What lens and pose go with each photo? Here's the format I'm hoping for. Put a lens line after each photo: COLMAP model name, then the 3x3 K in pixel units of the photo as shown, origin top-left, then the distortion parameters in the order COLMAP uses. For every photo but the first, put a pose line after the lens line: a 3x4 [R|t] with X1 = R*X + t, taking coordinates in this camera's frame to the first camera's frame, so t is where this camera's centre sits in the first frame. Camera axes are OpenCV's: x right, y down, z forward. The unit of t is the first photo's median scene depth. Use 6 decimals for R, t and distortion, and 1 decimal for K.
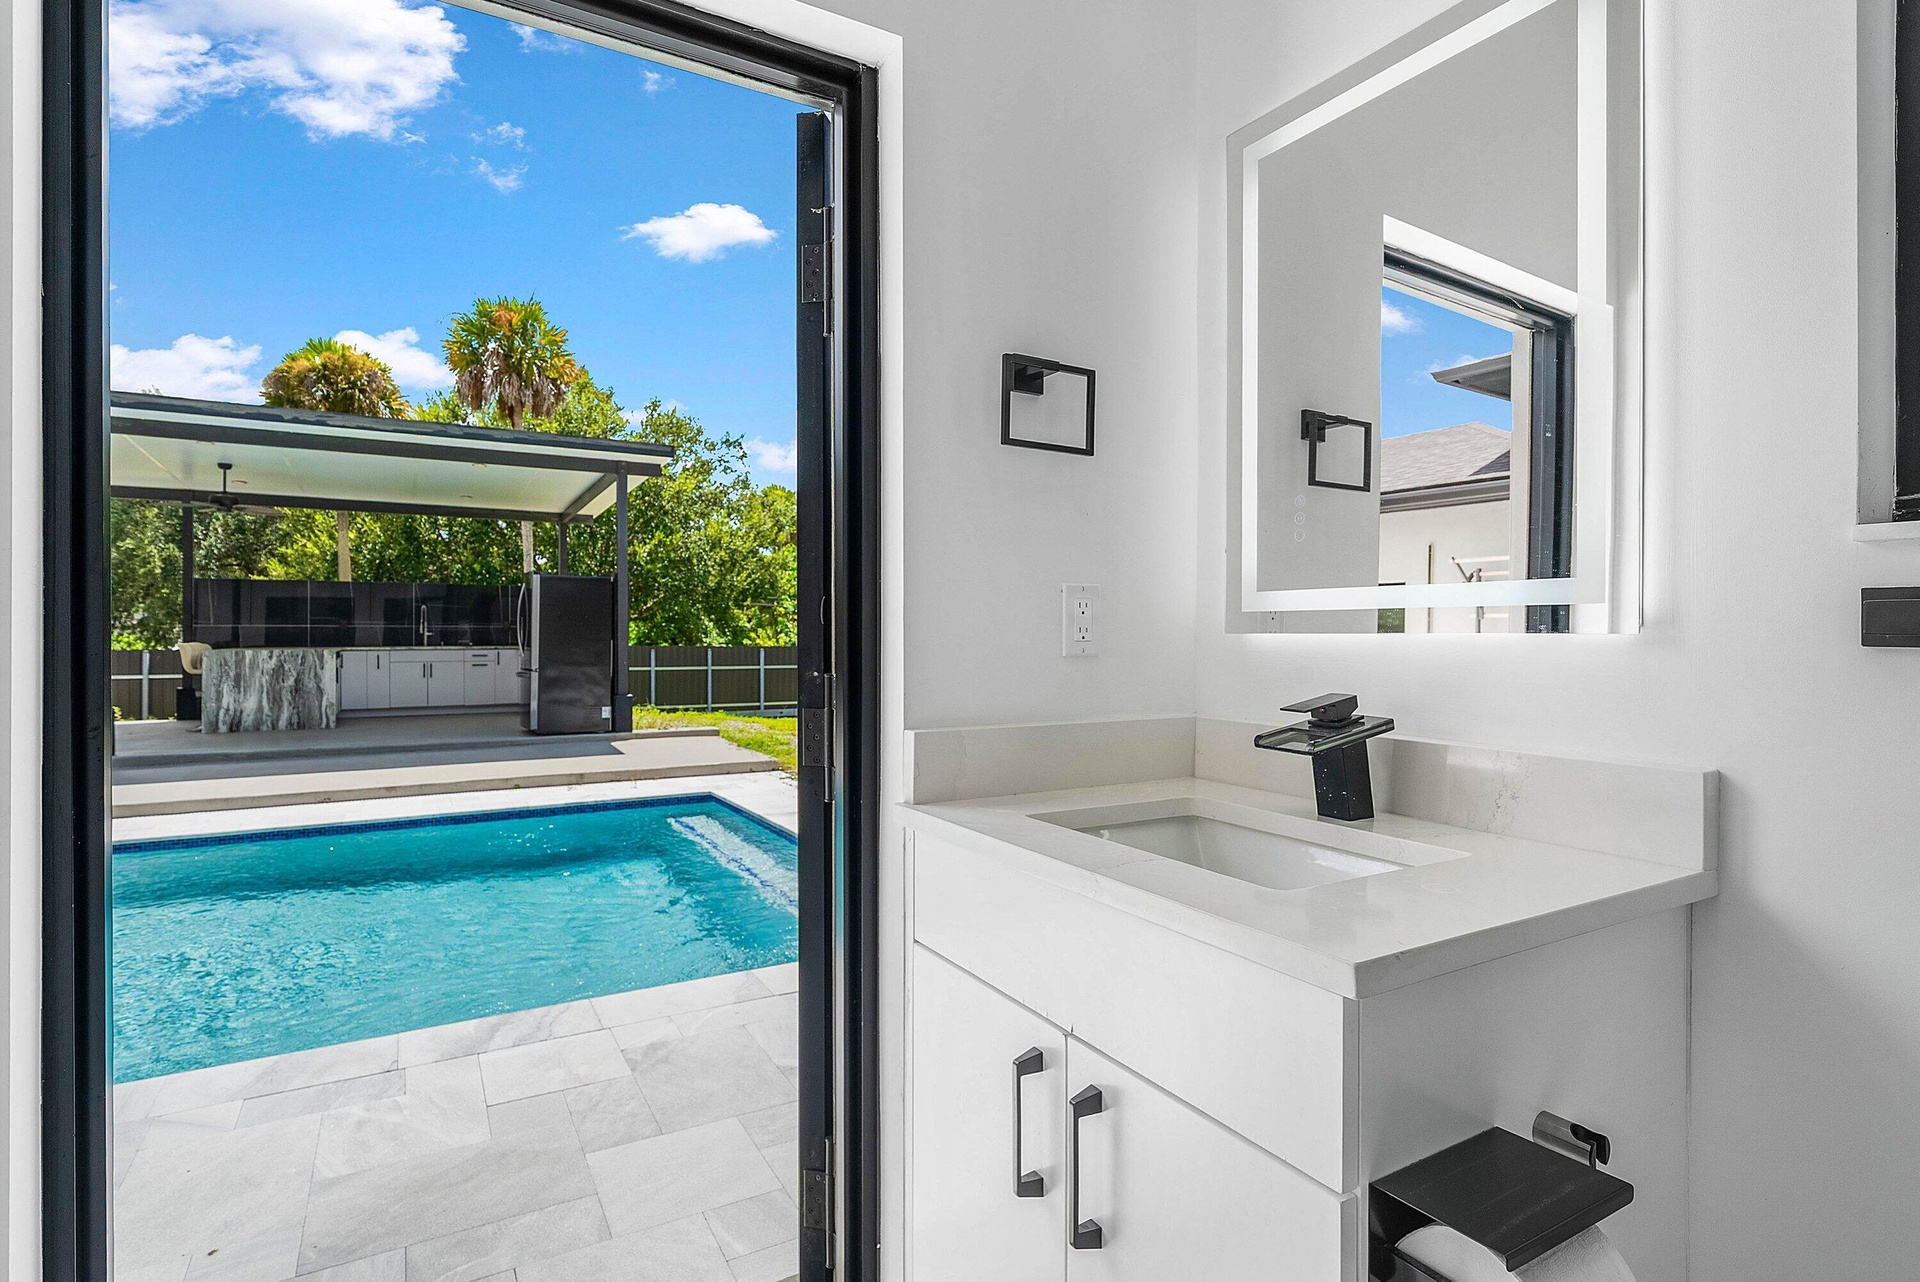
lens RADIAL K [[967.6, 0, 978.8], [0, 967.6, 632.4], [0, 0, 1]] dist [0.008450, 0.000052]
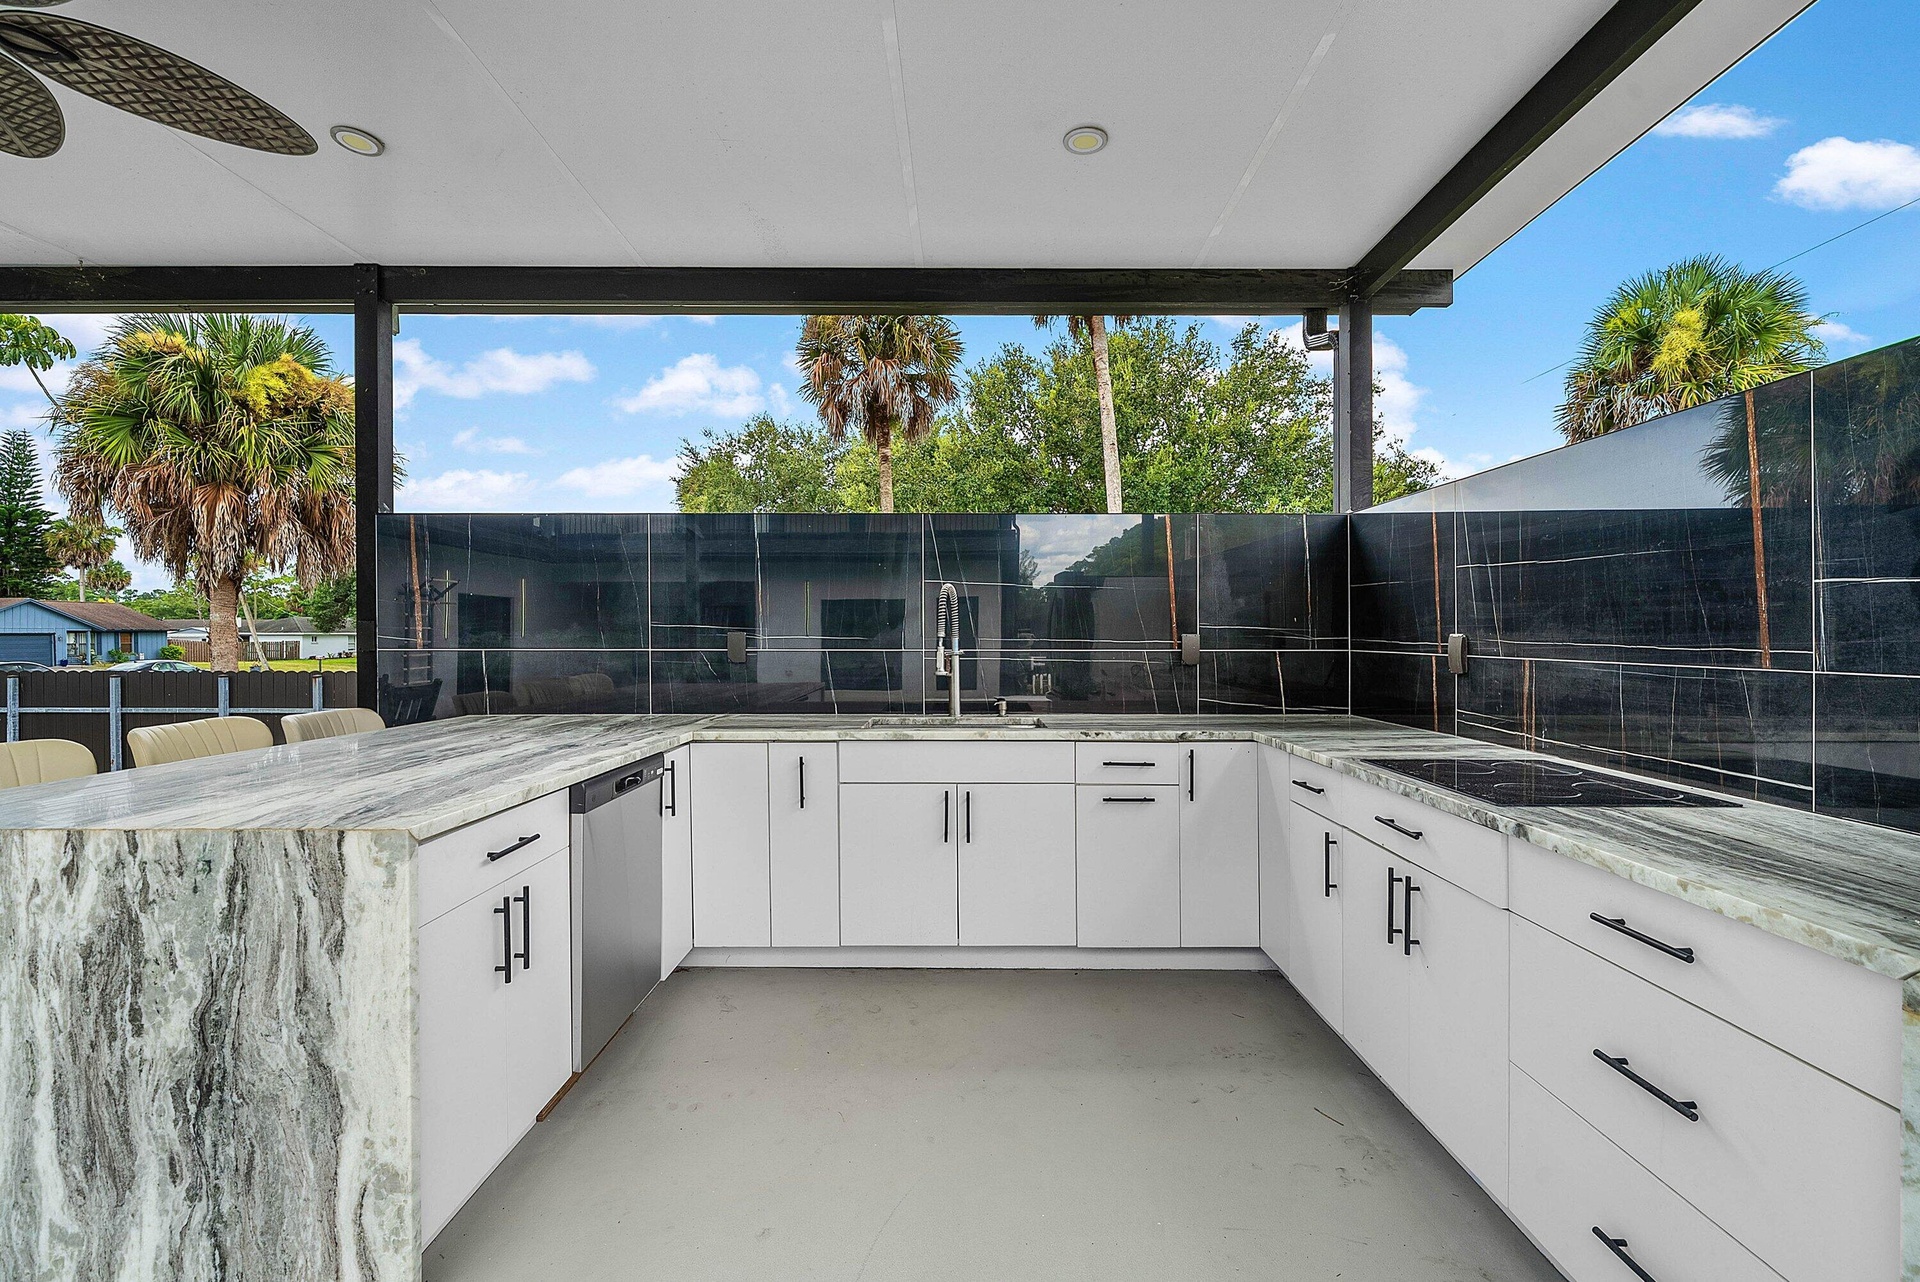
lens RADIAL K [[824.0, 0, 968.8], [0, 824.0, 636.1], [0, 0, 1]] dist [0.000586, 0.000446]
pose [[0.856723, 0.002219, -0.515772, -0.530218], [-0.001717, 0.999997, 0.001450, -0.013802], [0.515774, -0.000357, 0.856725, 0.955745]]
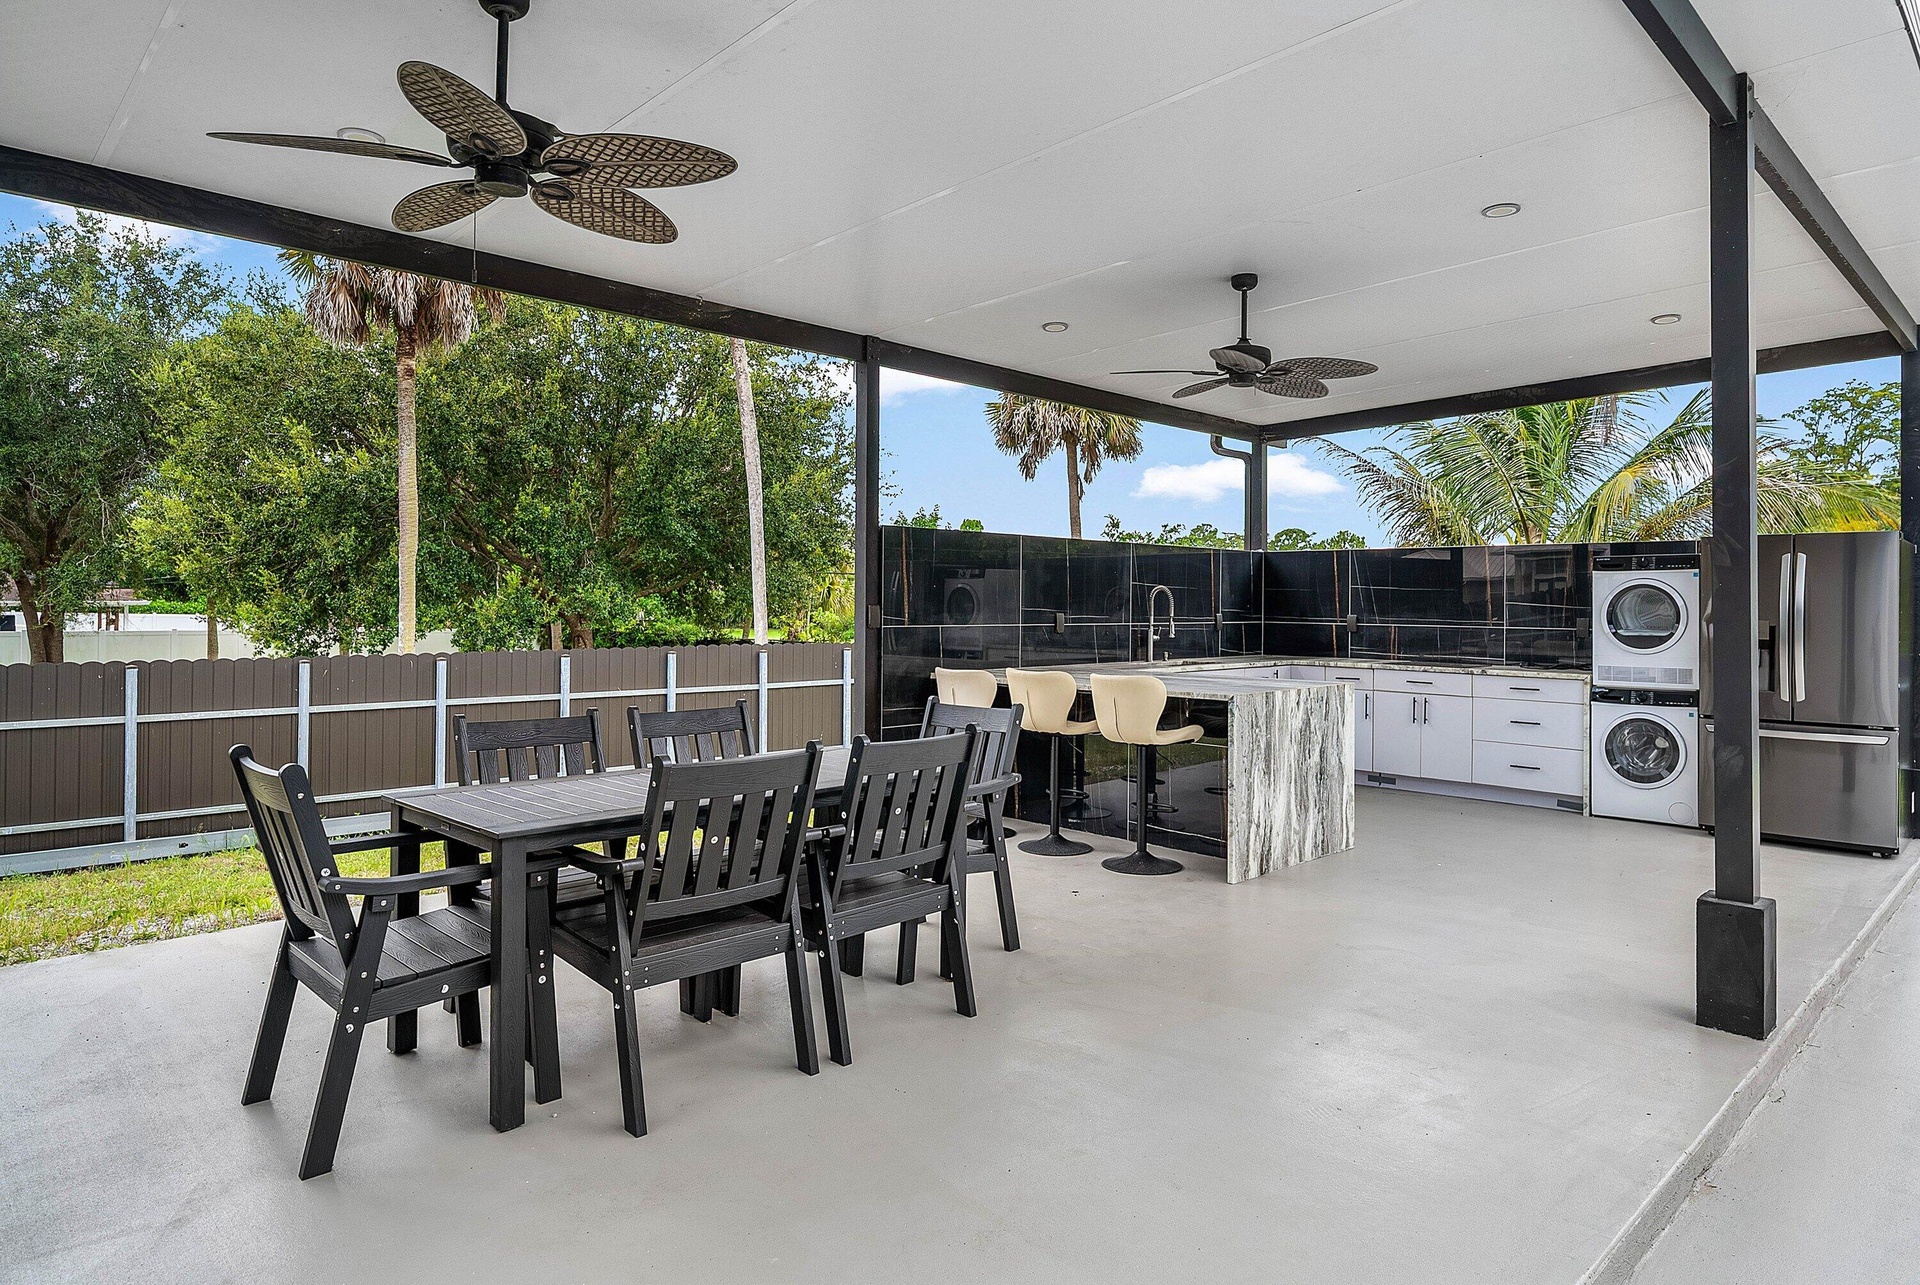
lens RADIAL K [[1129.5, 0, 970.2], [0, 1129.5, 582.5], [0, 0, 1]] dist [0.006639, 0.000835]
pose [[0.970736, 0.011803, 0.239860, -1.003705], [-0.007587, 0.999800, -0.018494, -0.020550], [-0.240030, 0.016133, 0.970631, 0.516099]]
